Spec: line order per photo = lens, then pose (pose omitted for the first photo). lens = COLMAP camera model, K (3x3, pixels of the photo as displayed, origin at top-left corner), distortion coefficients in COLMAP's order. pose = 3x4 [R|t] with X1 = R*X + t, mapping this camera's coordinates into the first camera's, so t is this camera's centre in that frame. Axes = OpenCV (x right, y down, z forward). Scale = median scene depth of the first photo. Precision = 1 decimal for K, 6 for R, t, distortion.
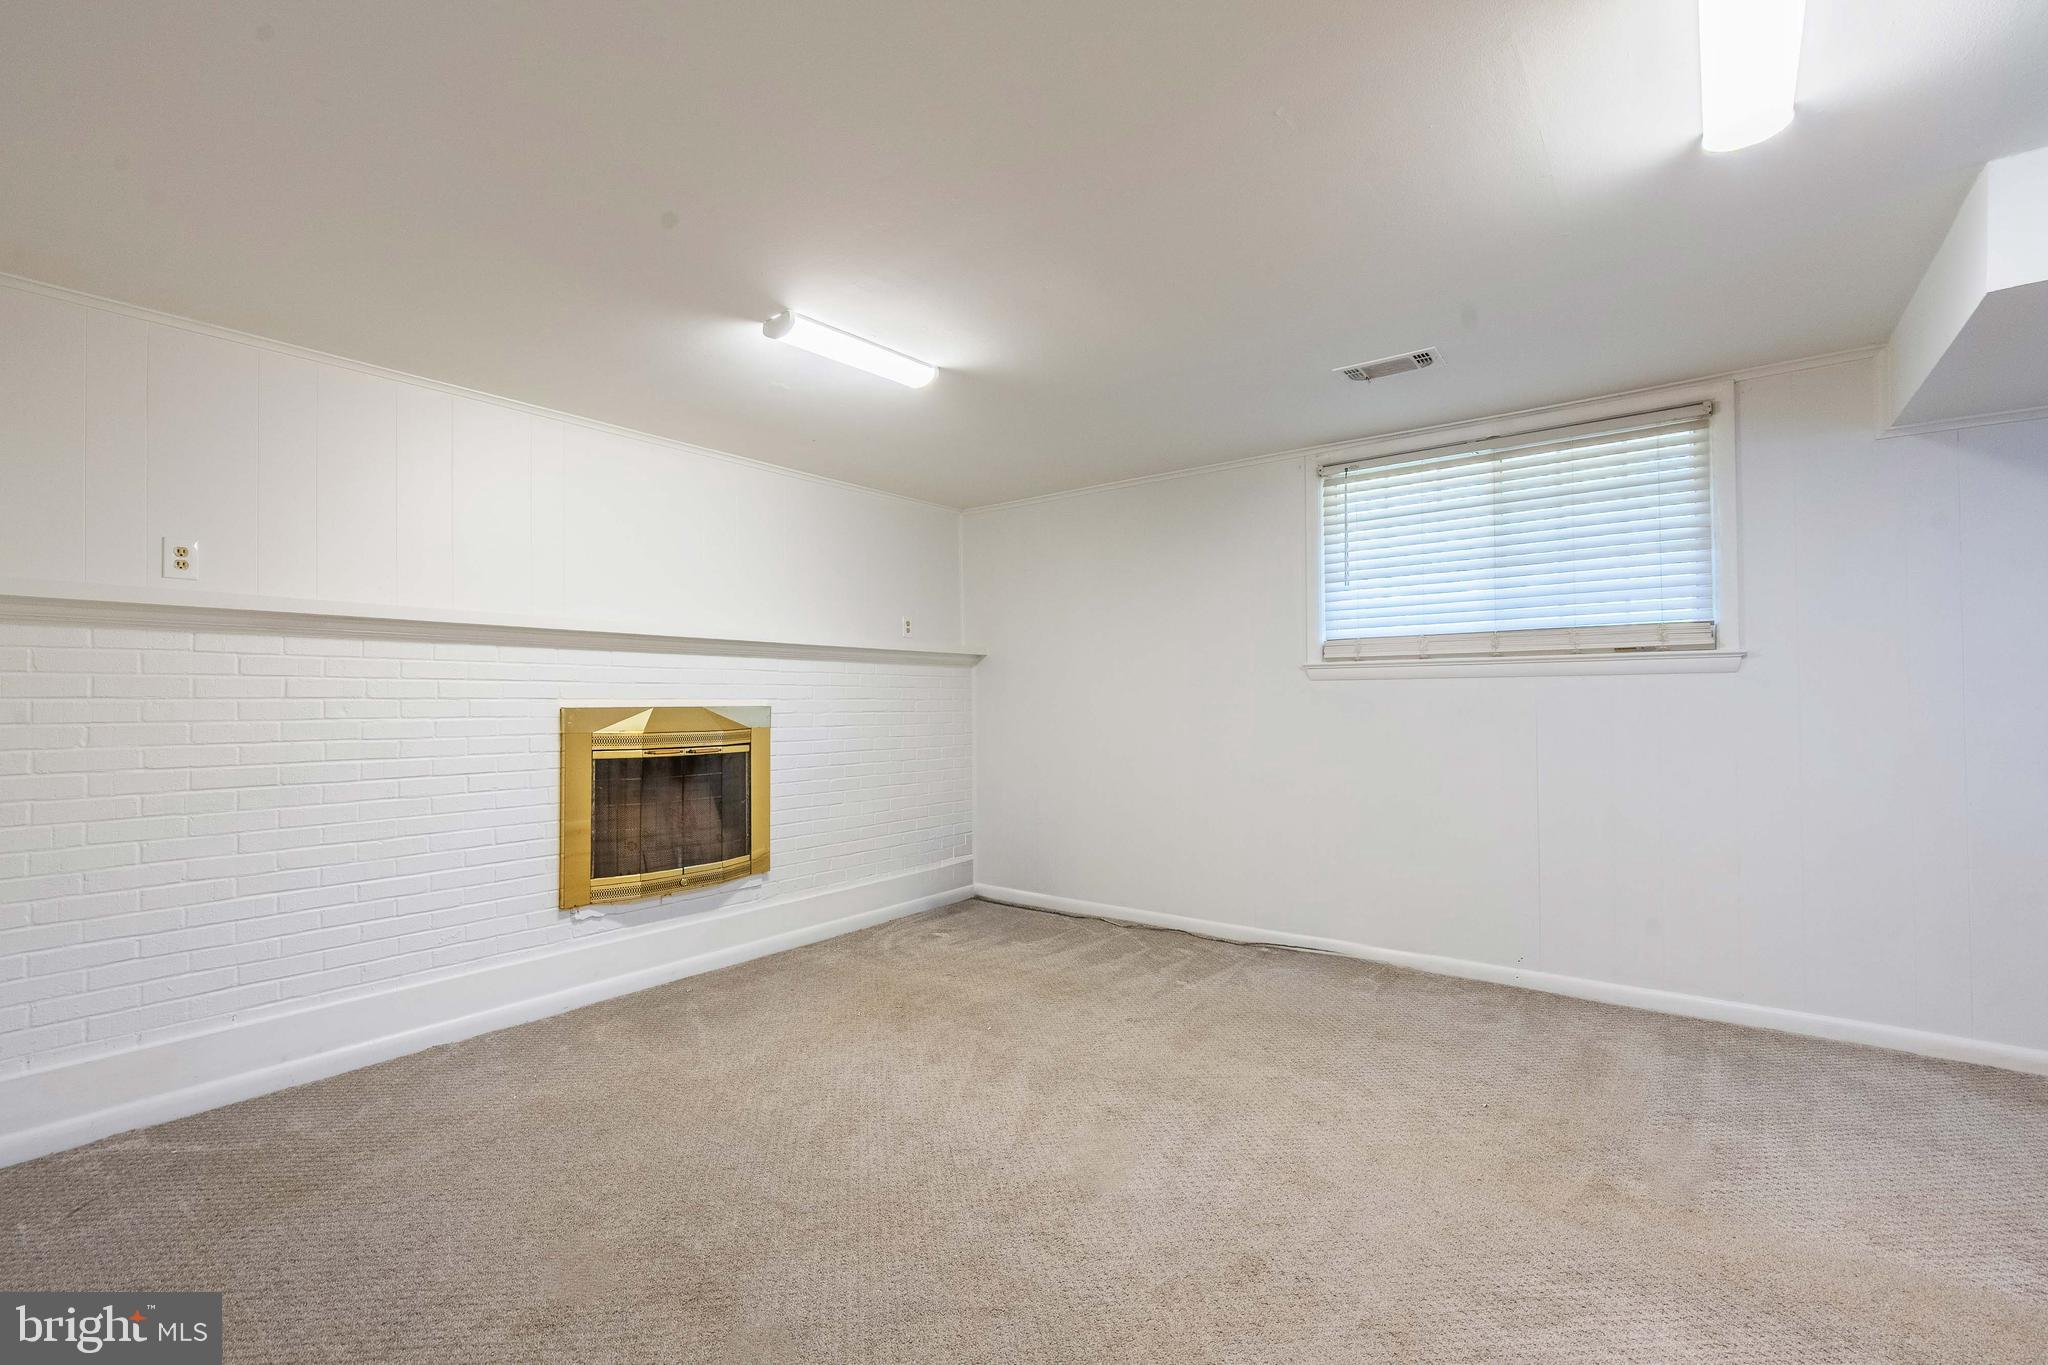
lens RADIAL K [[897.8, 0, 1024.0], [0, 897.8, 682.5], [0, 0, 1]] dist [0.001234, 0.000154]
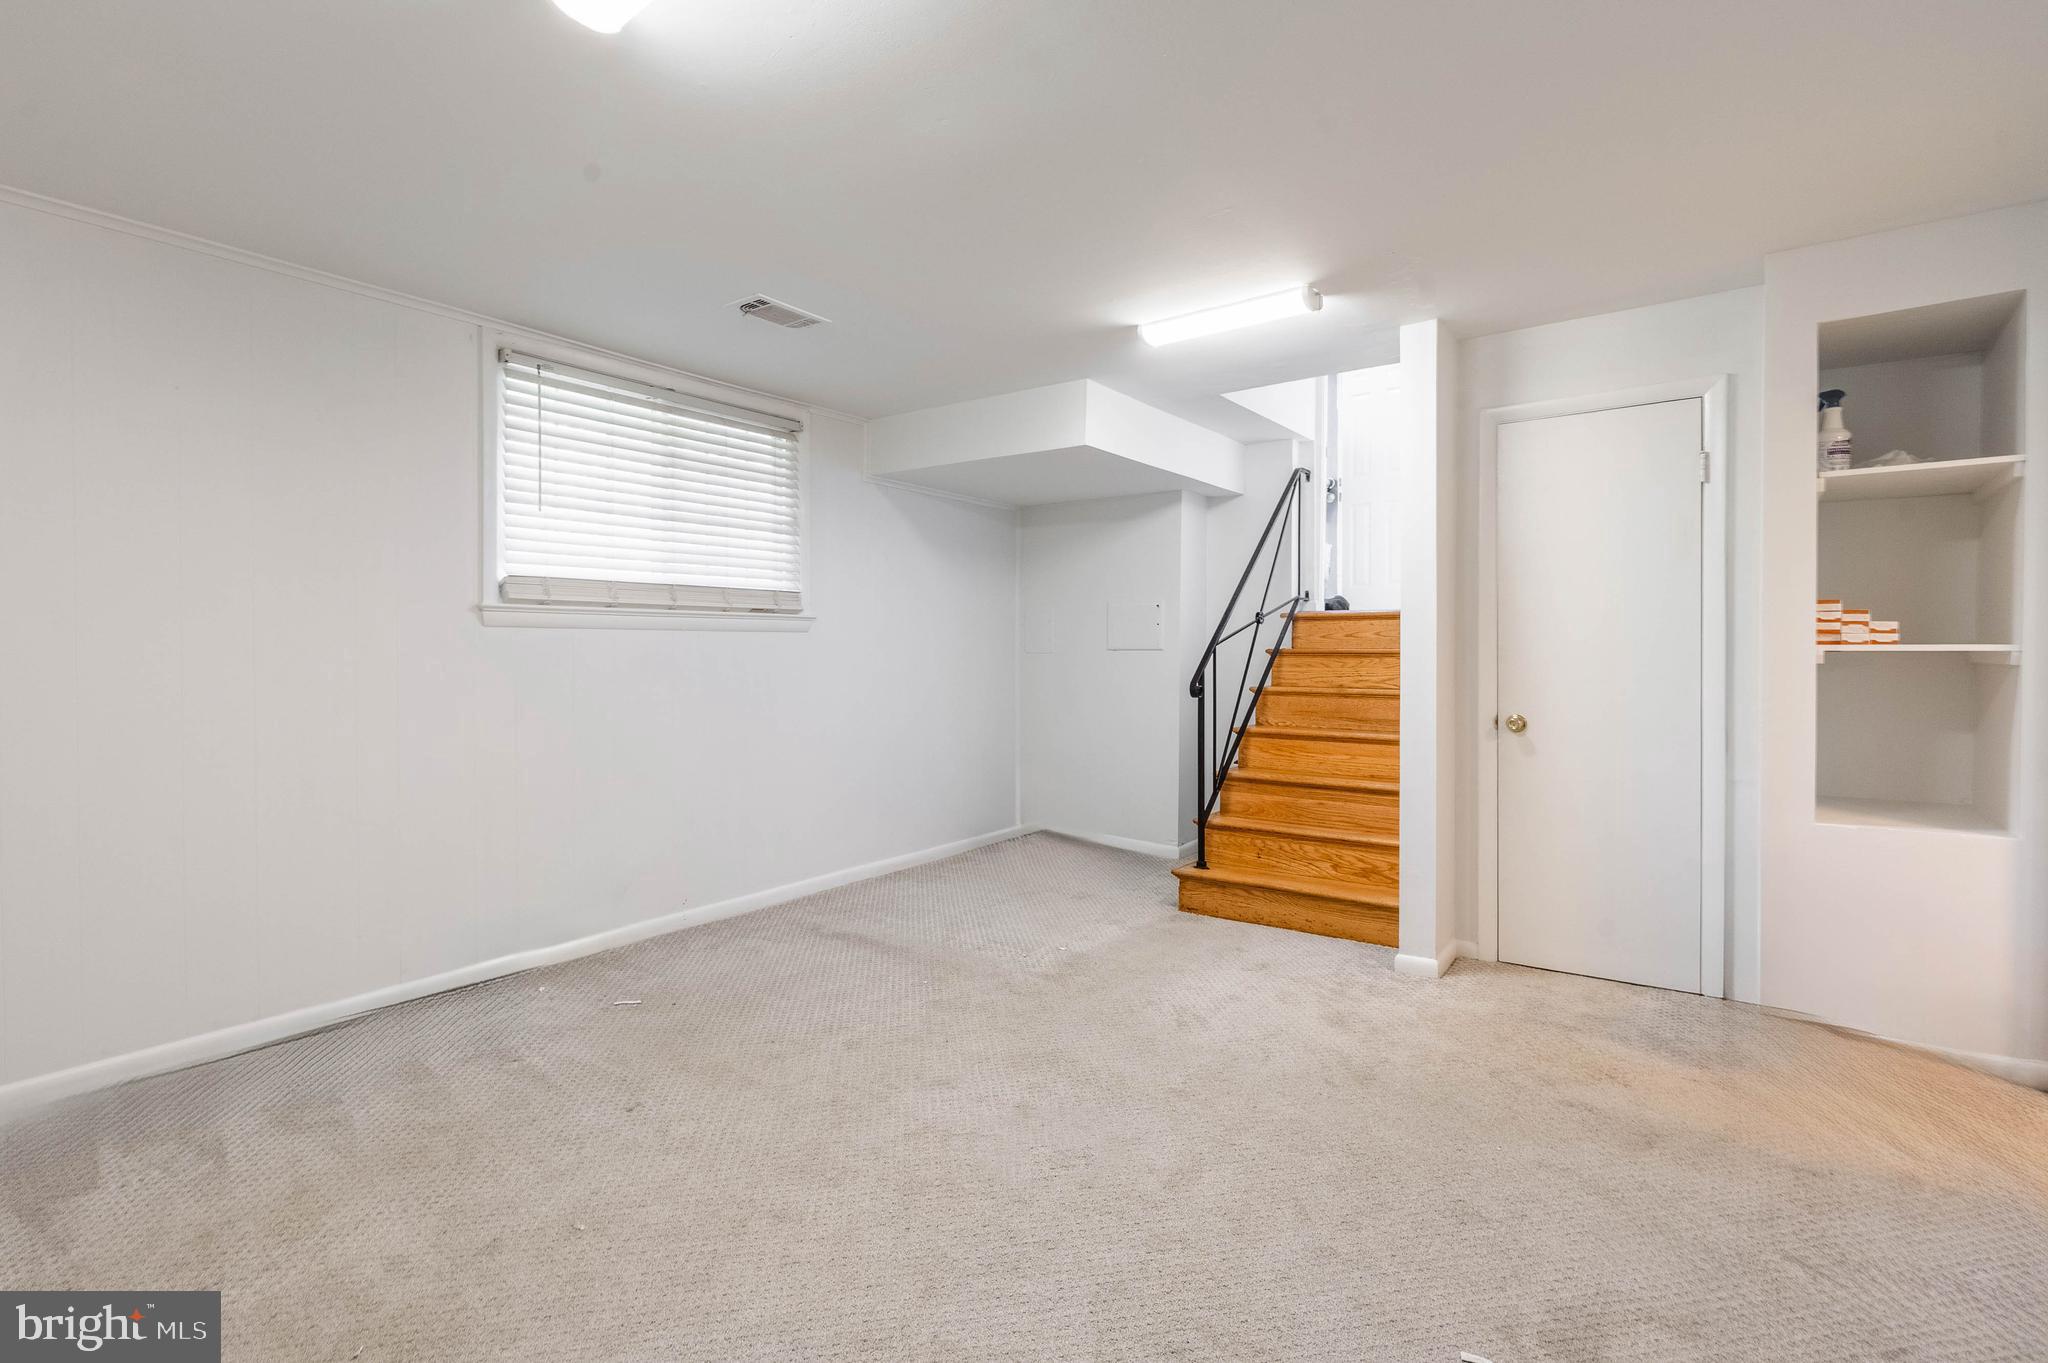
lens RADIAL K [[934.1, 0, 1022.7], [0, 934.1, 661.4], [0, 0, 1]] dist [-0.000900, -0.000318]
pose [[0.001880, -0.007502, 0.999970, -0.526001], [-0.019721, 0.999777, 0.007538, 0.013677], [-0.999804, -0.019735, 0.001732, 0.609965]]
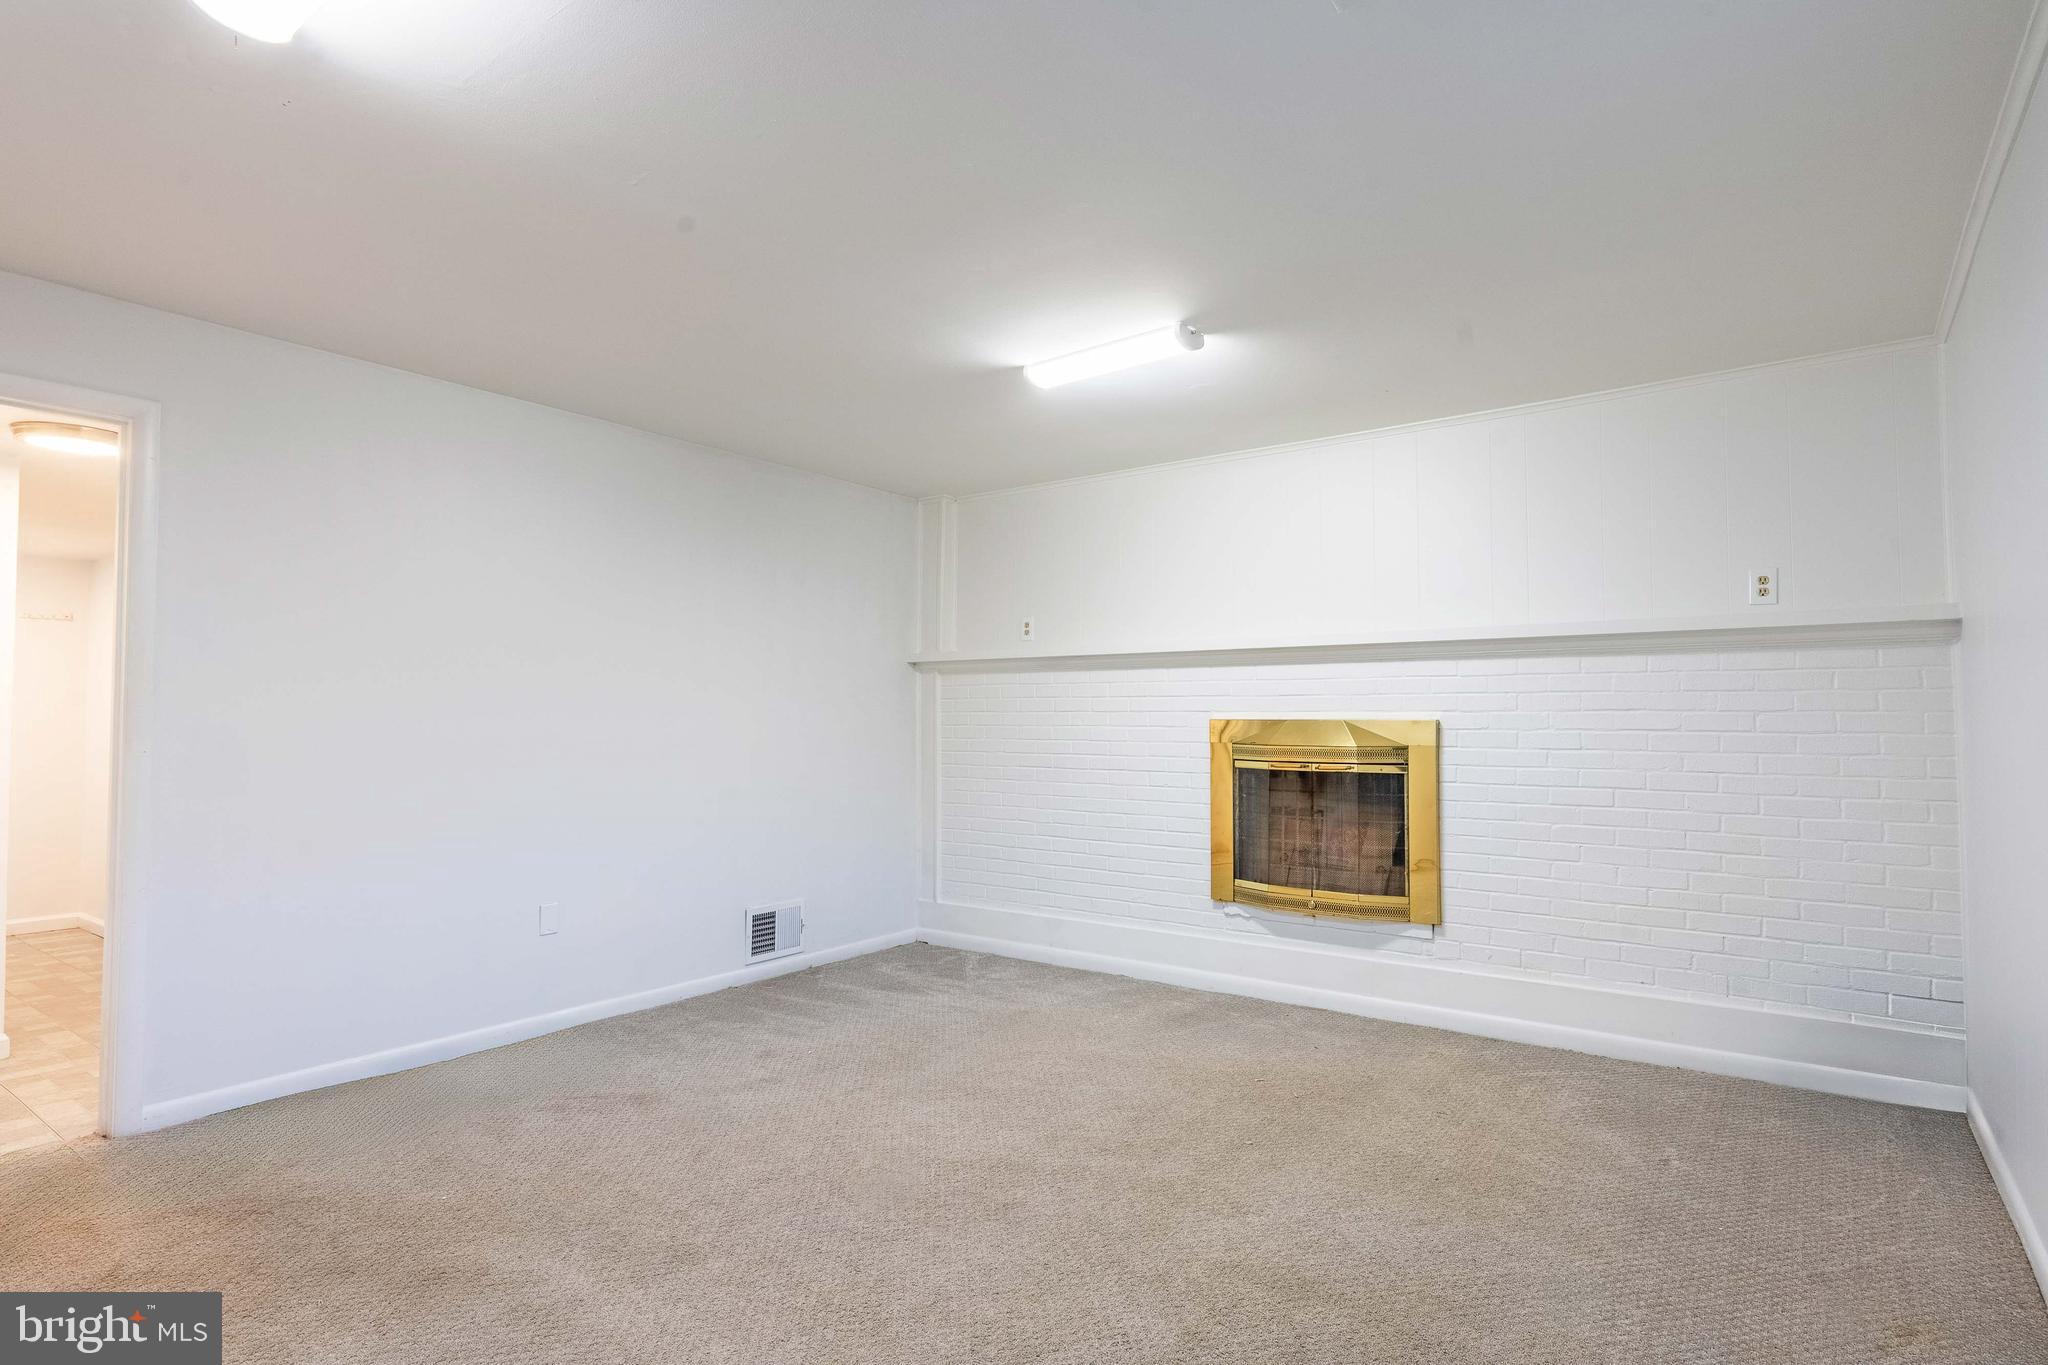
lens RADIAL K [[1054.4, 0, 1024.0], [0, 1054.4, 682.5], [0, 0, 1]] dist [0.000471, -0.000034]
pose [[0.013981, -0.032600, -0.999371, 0.729191], [0.019063, 0.999295, -0.032331, 0.018304], [0.999721, -0.018599, 0.014593, 0.680590]]
